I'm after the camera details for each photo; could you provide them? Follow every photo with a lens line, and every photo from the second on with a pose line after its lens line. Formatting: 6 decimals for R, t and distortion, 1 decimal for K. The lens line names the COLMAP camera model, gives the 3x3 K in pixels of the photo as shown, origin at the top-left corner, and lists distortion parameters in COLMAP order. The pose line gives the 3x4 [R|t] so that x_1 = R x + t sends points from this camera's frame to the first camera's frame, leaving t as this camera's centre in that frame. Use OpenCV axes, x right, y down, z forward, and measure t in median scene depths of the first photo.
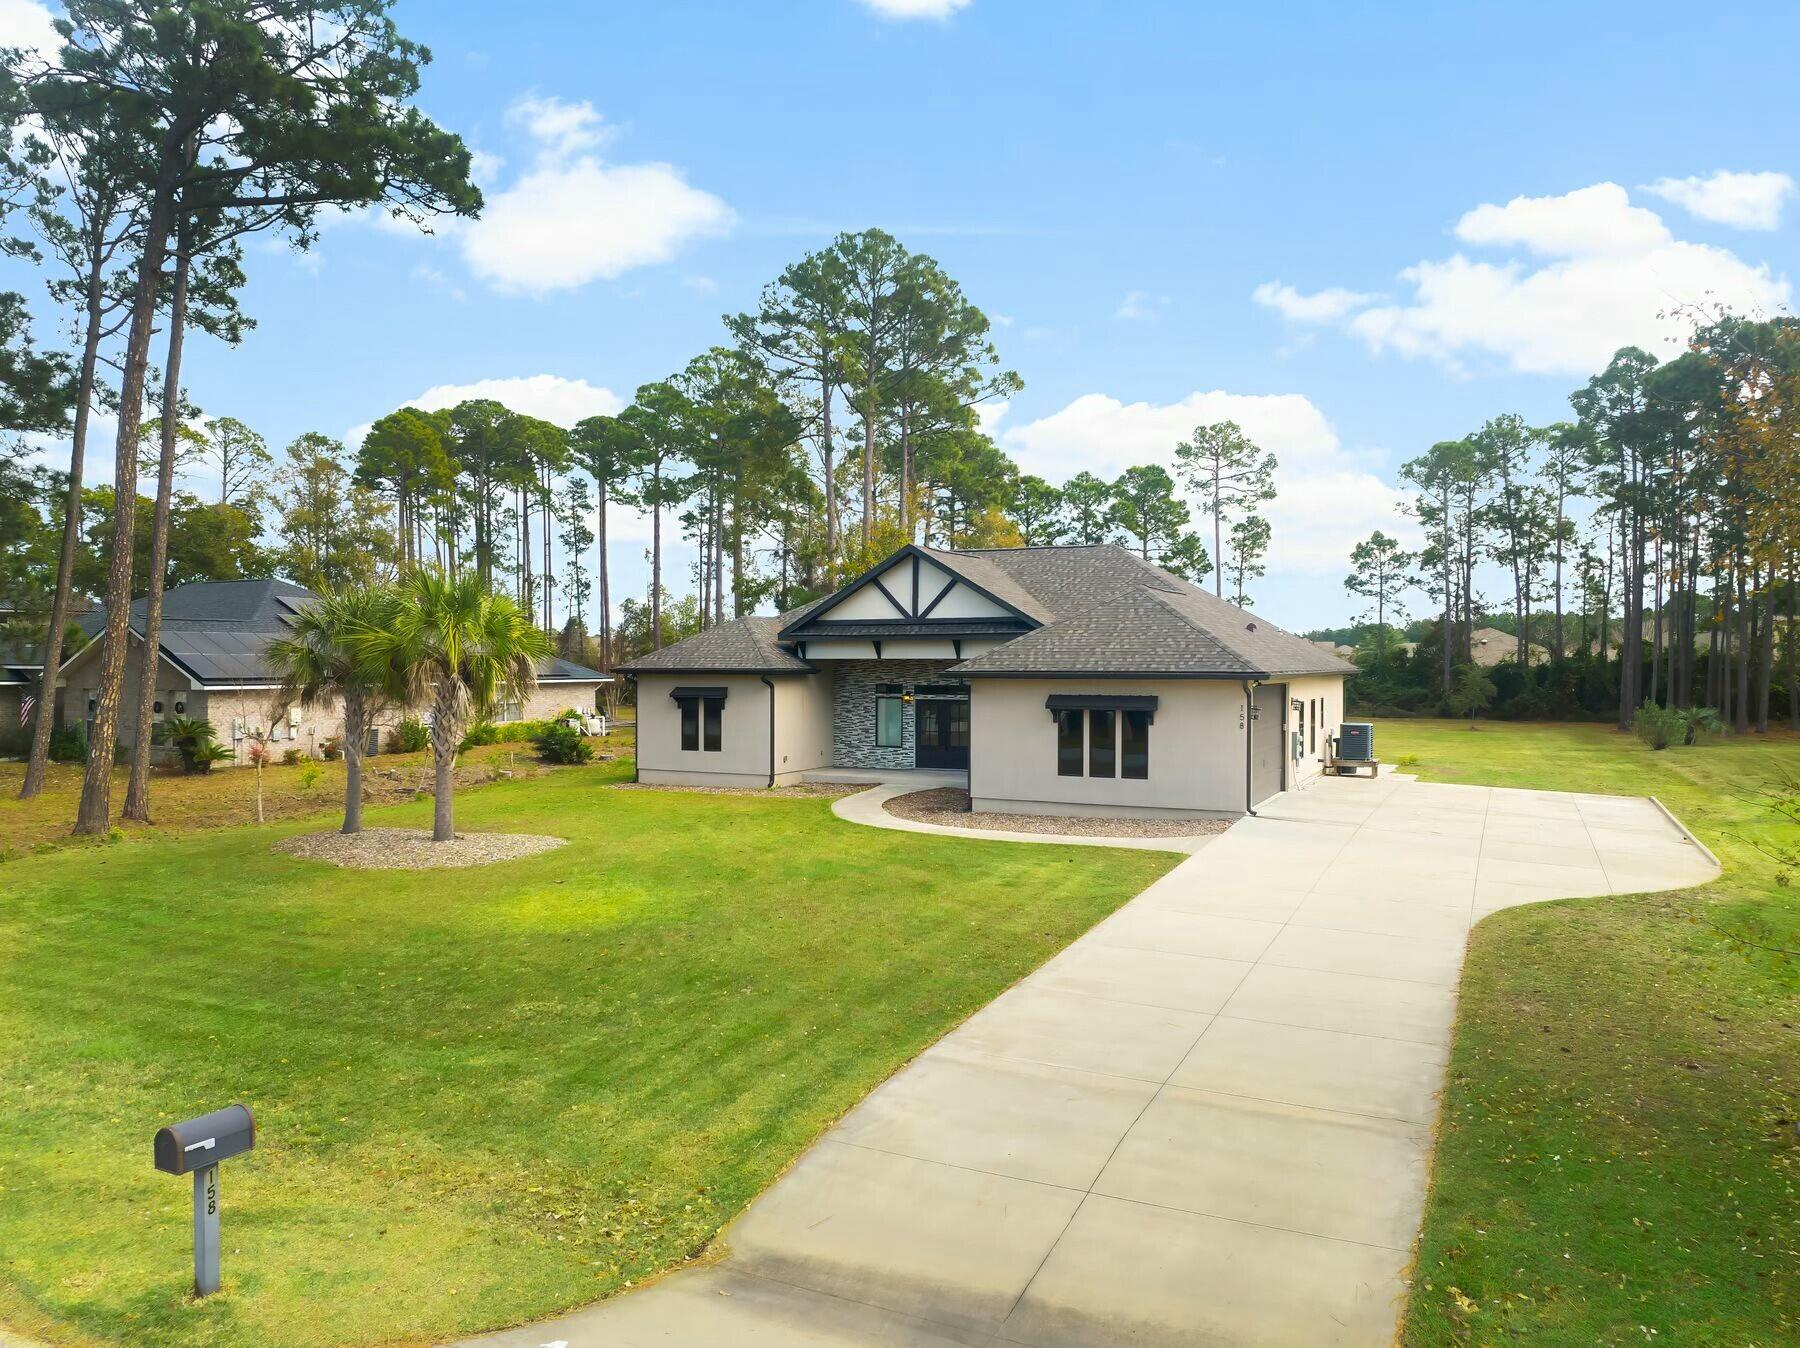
lens RADIAL K [[1294.7, 0, 900.6], [0, 1294.7, 676.5], [0, 0, 1]] dist [-0.006788, 0.000234]
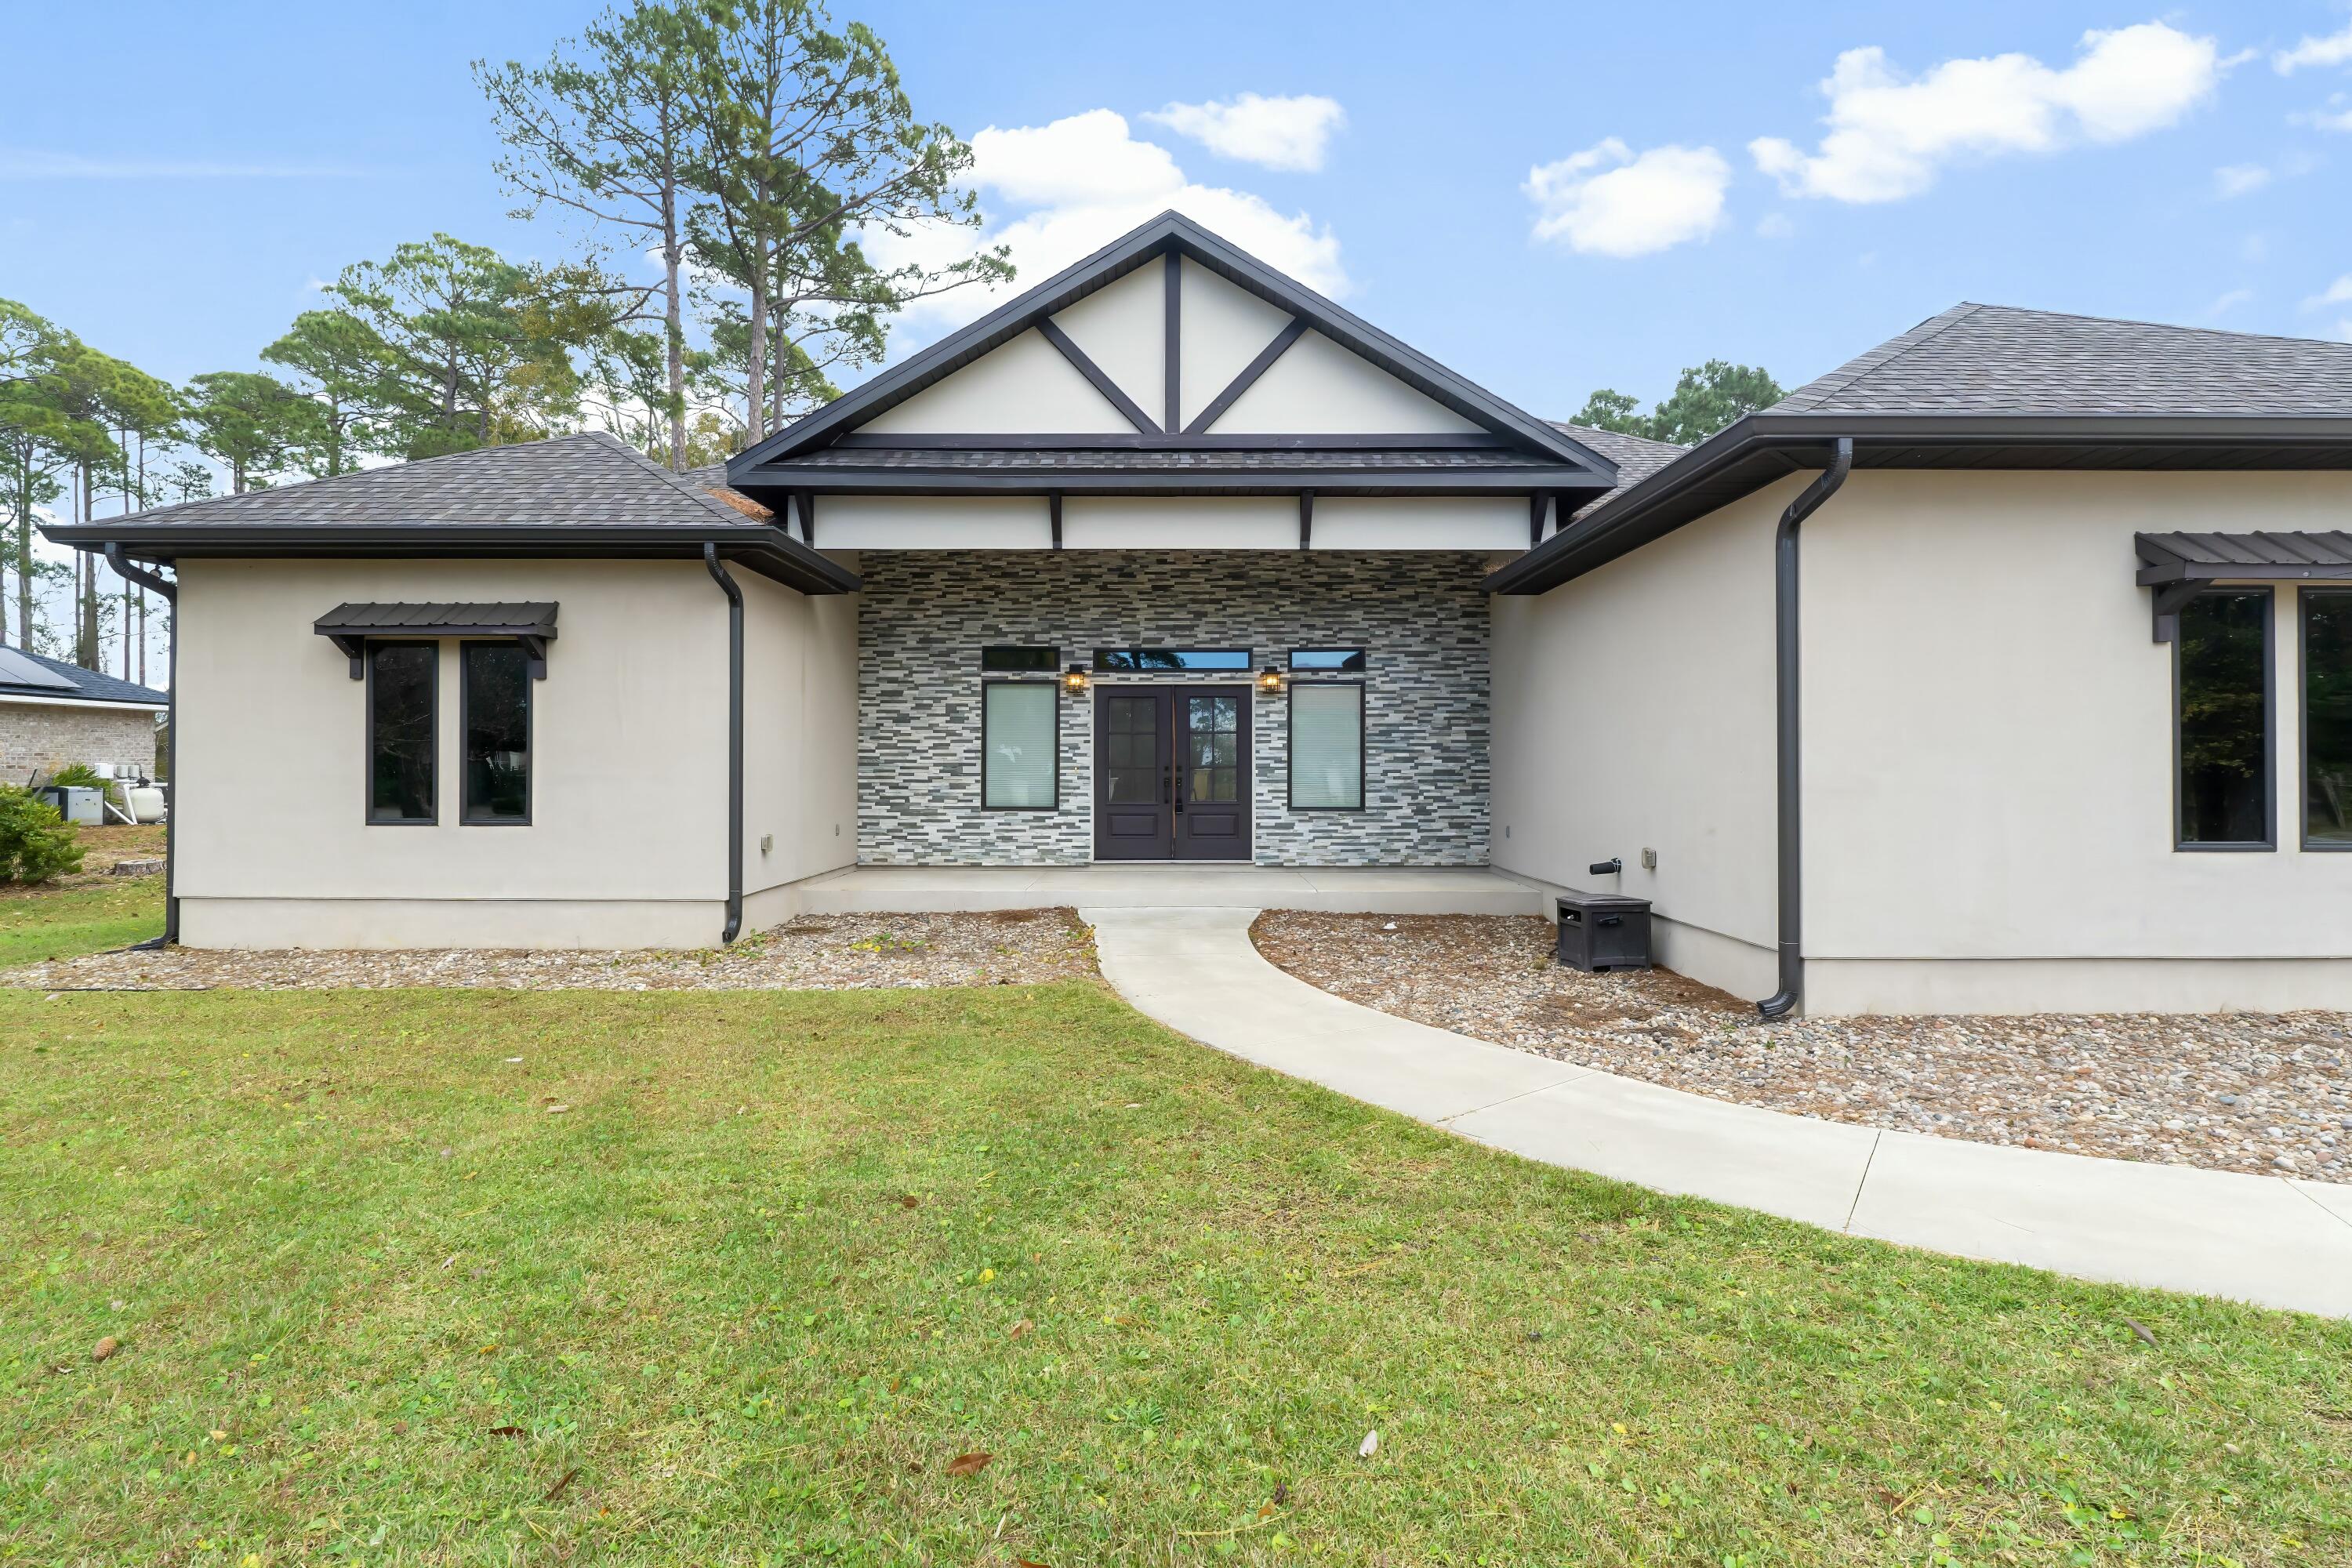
lens RADIAL K [[1132.7, 0, 1183.0], [0, 1132.7, 783.8], [0, 0, 1]] dist [-0.003911, -0.000303]
pose [[0.900271, -0.004239, 0.435308, -0.114048], [0.004919, 0.999988, -0.000436, 0.047859], [-0.435301, 0.002533, 0.900281, 0.685514]]
